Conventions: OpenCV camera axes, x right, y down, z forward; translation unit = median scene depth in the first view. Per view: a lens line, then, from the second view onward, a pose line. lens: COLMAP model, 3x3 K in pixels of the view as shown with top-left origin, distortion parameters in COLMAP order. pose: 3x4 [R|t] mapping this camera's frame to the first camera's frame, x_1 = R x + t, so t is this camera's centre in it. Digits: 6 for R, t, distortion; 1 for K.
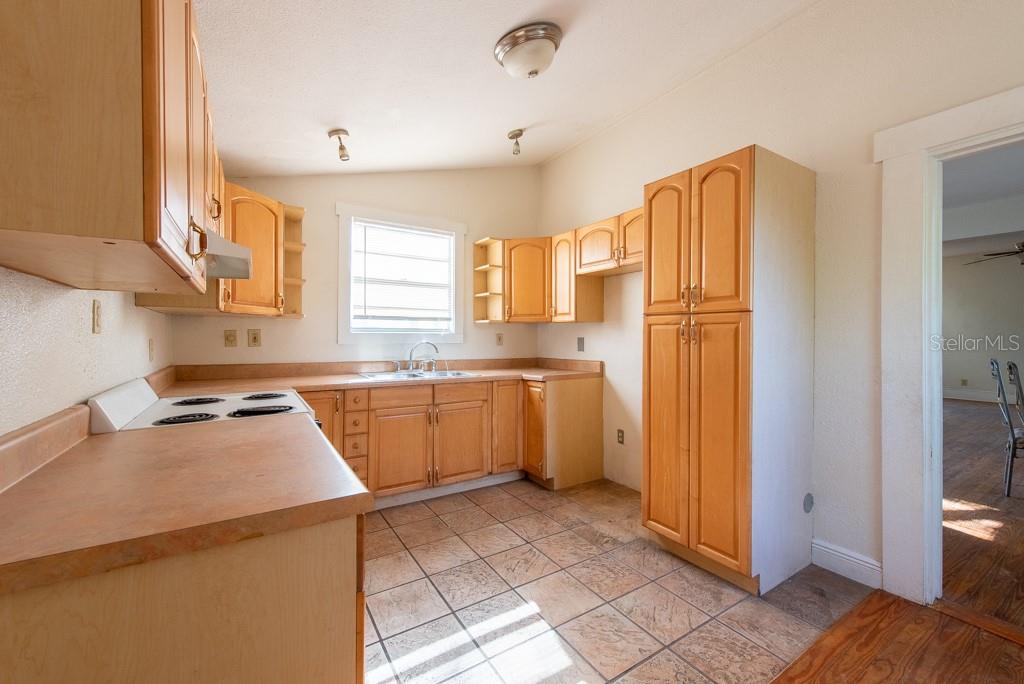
lens RADIAL K [[408.5, 0, 511.0], [0, 408.5, 336.6], [0, 0, 1]] dist [0.009740, -0.000147]
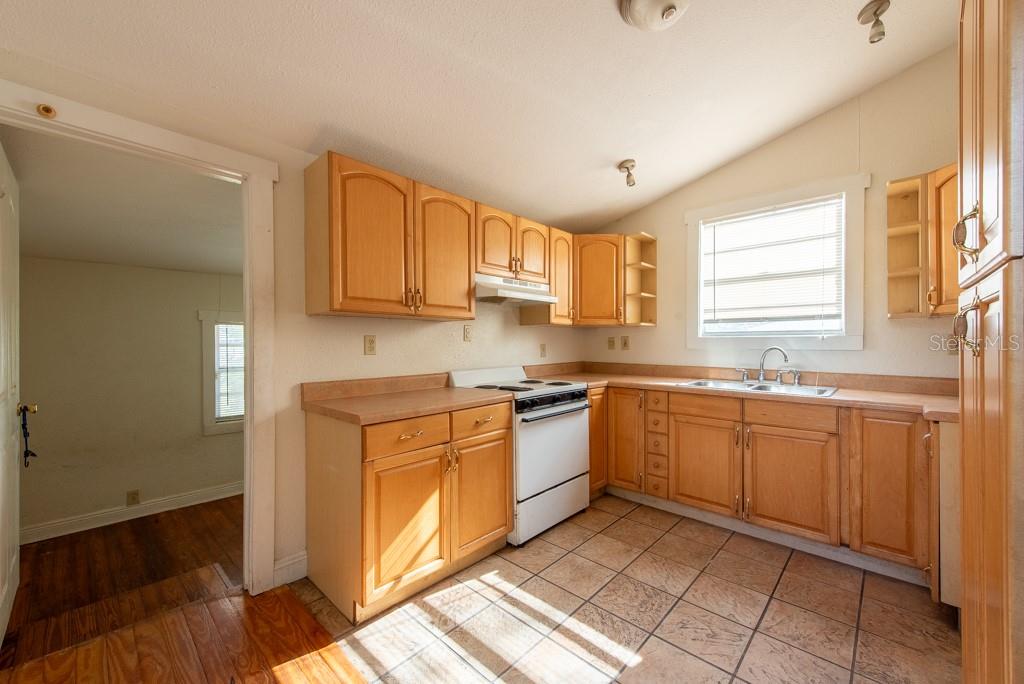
lens RADIAL K [[404.7, 0, 503.4], [0, 404.7, 344.0], [0, 0, 1]] dist [0.021266, -0.005699]
pose [[0.241937, -0.000918, -0.970291, 0.491302], [0.005354, 0.999986, 0.000389, 0.003347], [0.970277, -0.005289, 0.241939, 0.317889]]
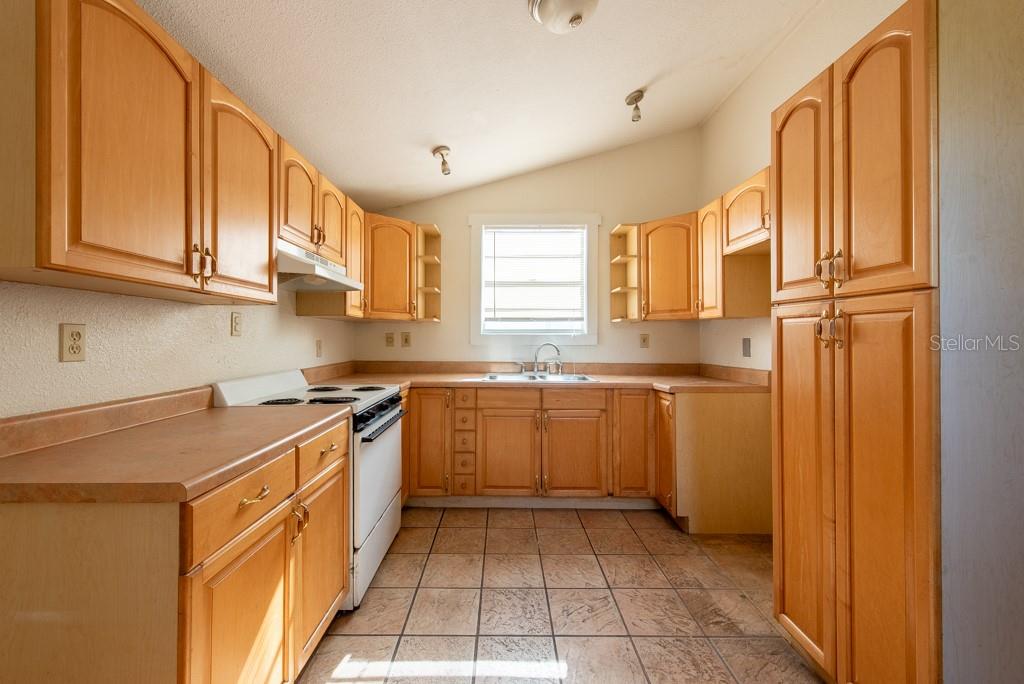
lens RADIAL K [[411.5, 0, 500.9], [0, 411.5, 334.3], [0, 0, 1]] dist [0.012316, -0.000314]
pose [[0.840494, -0.008507, -0.541754, 0.245195], [0.003057, 0.999935, -0.010959, 0.002131], [0.541812, 0.007554, 0.840466, 0.141448]]
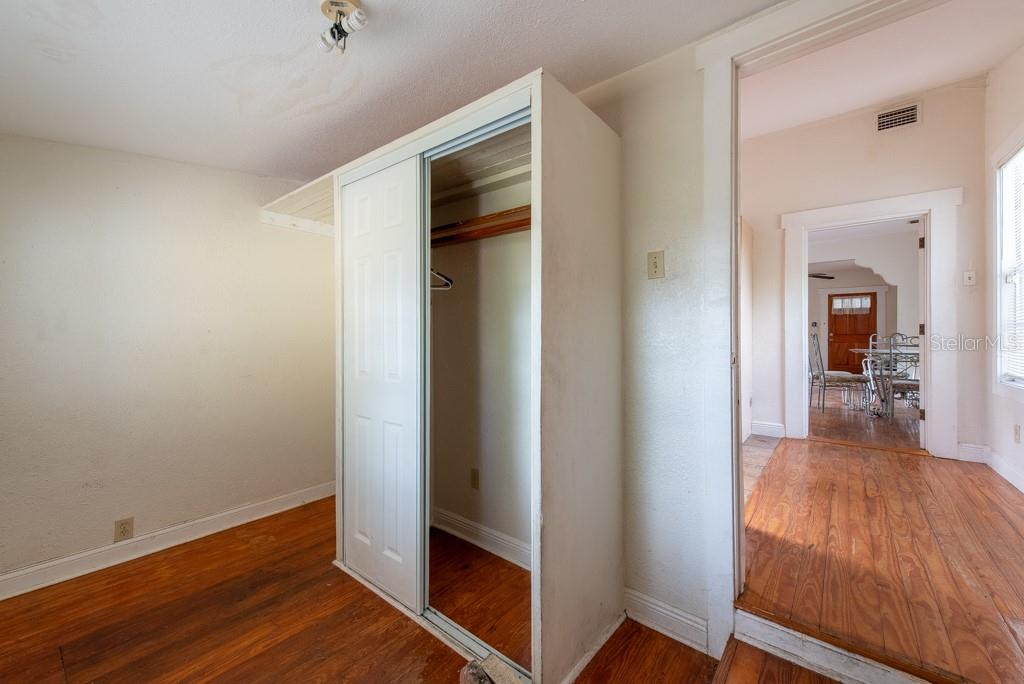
lens RADIAL K [[408.5, 0, 511.0], [0, 408.5, 336.6], [0, 0, 1]] dist [0.009740, -0.000147]
pose [[0.946158, -0.001357, 0.323701, -0.669252], [0.000980, 0.999999, 0.001327, 0.068339], [-0.323703, -0.000938, 0.946158, -0.312491]]
